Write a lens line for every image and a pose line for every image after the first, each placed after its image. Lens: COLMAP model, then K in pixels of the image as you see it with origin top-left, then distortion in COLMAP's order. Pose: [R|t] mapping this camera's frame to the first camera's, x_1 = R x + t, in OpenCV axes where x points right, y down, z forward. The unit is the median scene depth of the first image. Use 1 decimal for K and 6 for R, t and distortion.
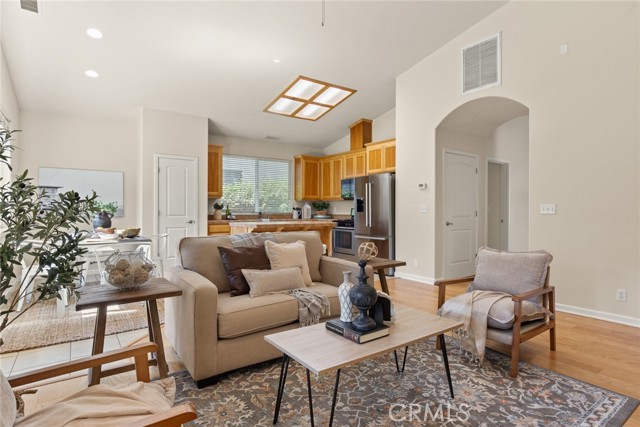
lens RADIAL K [[345.8, 0, 325.7], [0, 345.8, 212.2], [0, 0, 1]] dist [0.008474, 0.000908]
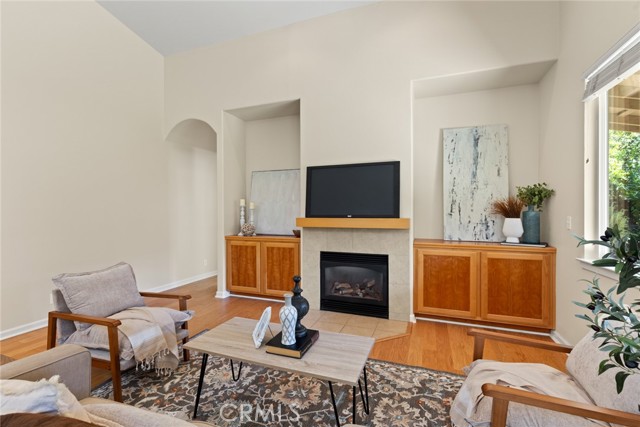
lens RADIAL K [[286.2, 0, 322.1], [0, 286.2, 212.5], [0, 0, 1]] dist [0.003018, -0.000572]
pose [[-0.540602, -0.004039, 0.841269, -0.188652], [0.007388, 0.999927, 0.009548, -0.019018], [-0.841246, 0.011377, -0.540532, 0.375001]]
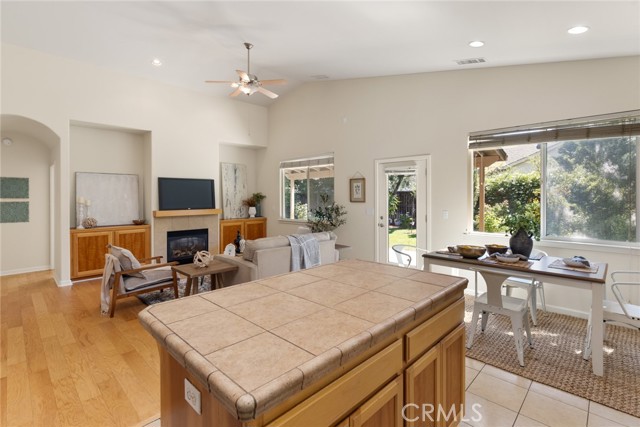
lens RADIAL K [[297.8, 0, 319.6], [0, 297.8, 203.4], [0, 0, 1]] dist [-0.004776, -0.000367]
pose [[-0.986845, 0.004562, -0.161606, -0.047334], [-0.000180, 0.999570, 0.029314, -0.048424], [0.161671, 0.028958, -0.986420, 0.988864]]
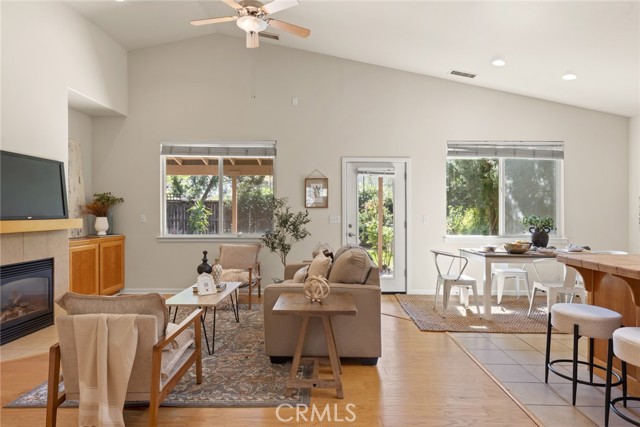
lens RADIAL K [[378.4, 0, 318.7], [0, 378.4, 217.8], [0, 0, 1]] dist [0.001802, 0.001406]
pose [[-0.610283, 0.008464, -0.792138, 0.357791], [-0.011051, 0.999755, 0.019196, -0.022479], [0.792107, 0.020469, -0.610039, 0.719851]]
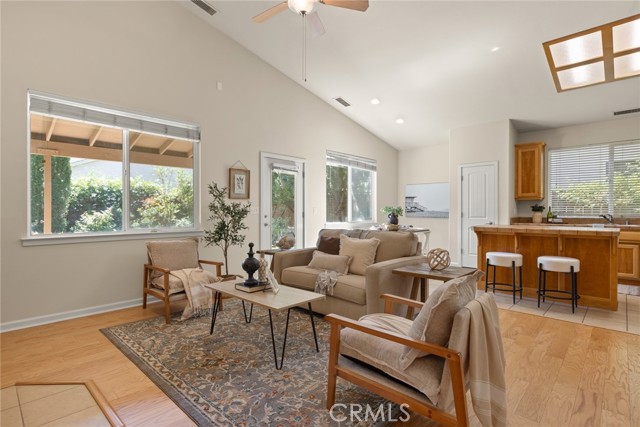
lens RADIAL K [[326.3, 0, 319.1], [0, 326.3, 212.2], [0, 0, 1]] dist [0.000369, -0.001685]
pose [[0.171969, 0.000192, -0.985102, 0.433103], [-0.008112, 0.999966, -0.001221, -0.000461], [0.985069, 0.008201, 0.171965, 0.274090]]
